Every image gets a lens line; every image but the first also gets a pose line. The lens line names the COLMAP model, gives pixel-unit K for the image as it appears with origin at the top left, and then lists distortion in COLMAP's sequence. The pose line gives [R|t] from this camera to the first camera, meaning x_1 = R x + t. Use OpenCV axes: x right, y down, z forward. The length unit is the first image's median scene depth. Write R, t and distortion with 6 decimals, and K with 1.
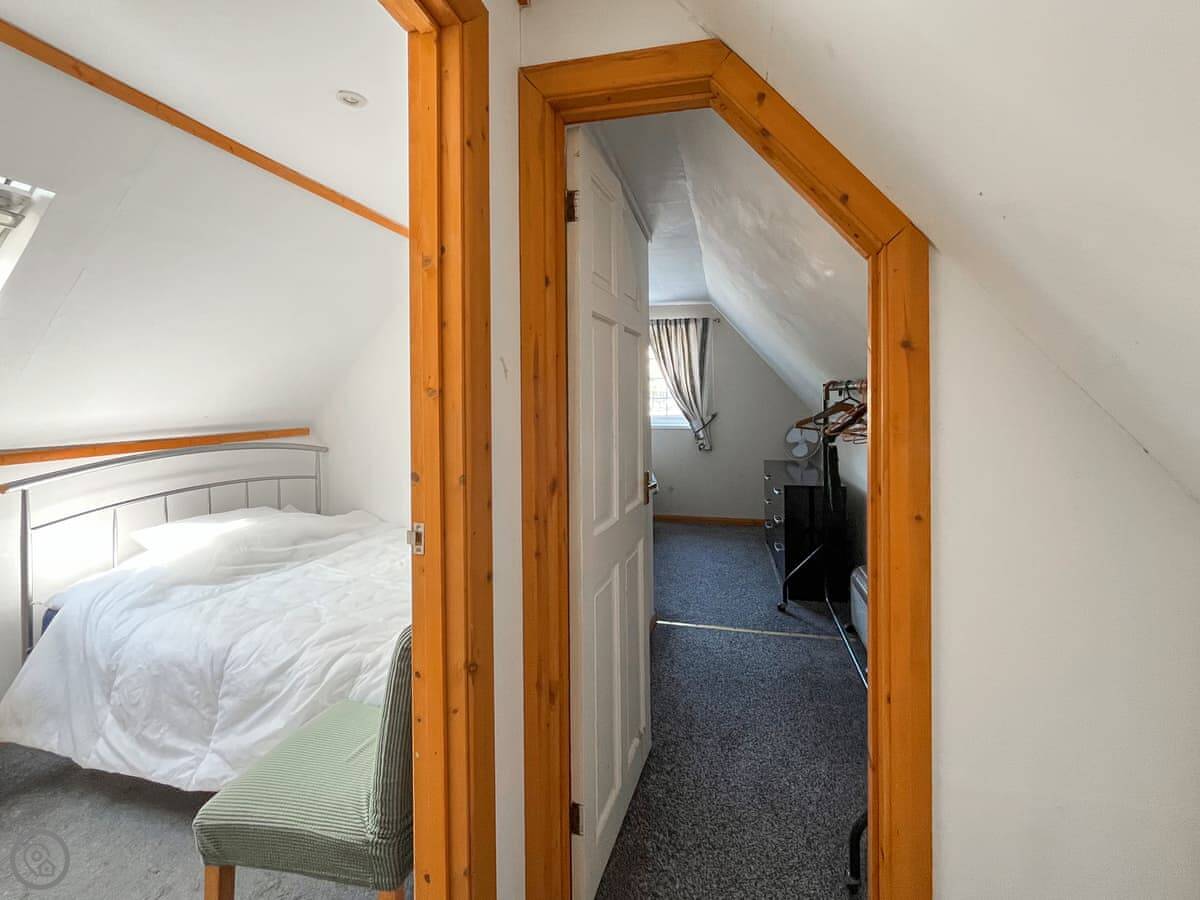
lens RADIAL K [[529.3, 0, 600.9], [0, 529.3, 396.7], [0, 0, 1]] dist [0.000743, -0.000159]
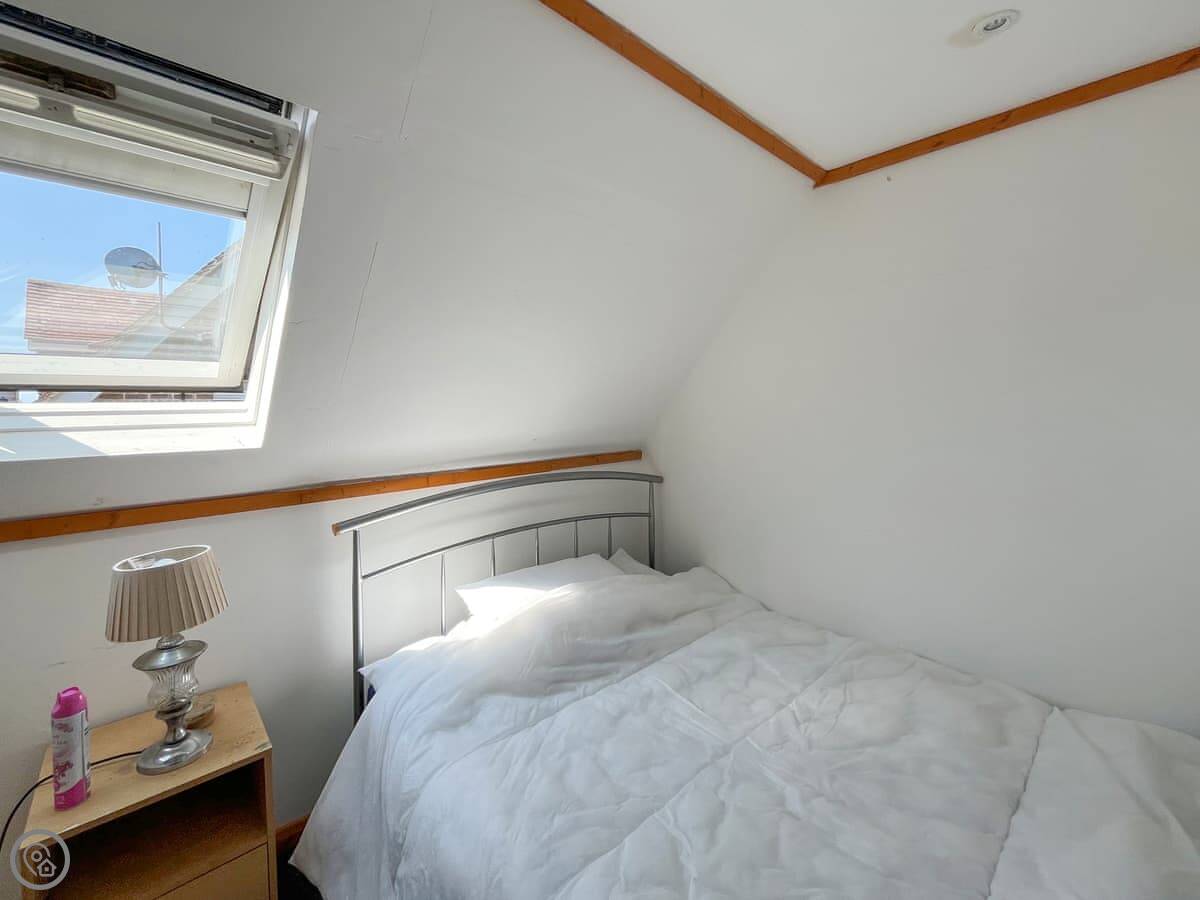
lens RADIAL K [[492.9, 0, 569.5], [0, 492.9, 448.1], [0, 0, 1]] dist [0.000259, 0.000015]
pose [[0.813459, 0.058963, -0.578625, -0.305333], [-0.001816, 0.995101, 0.098850, -0.030093], [0.581619, -0.079359, 0.809581, 0.484499]]
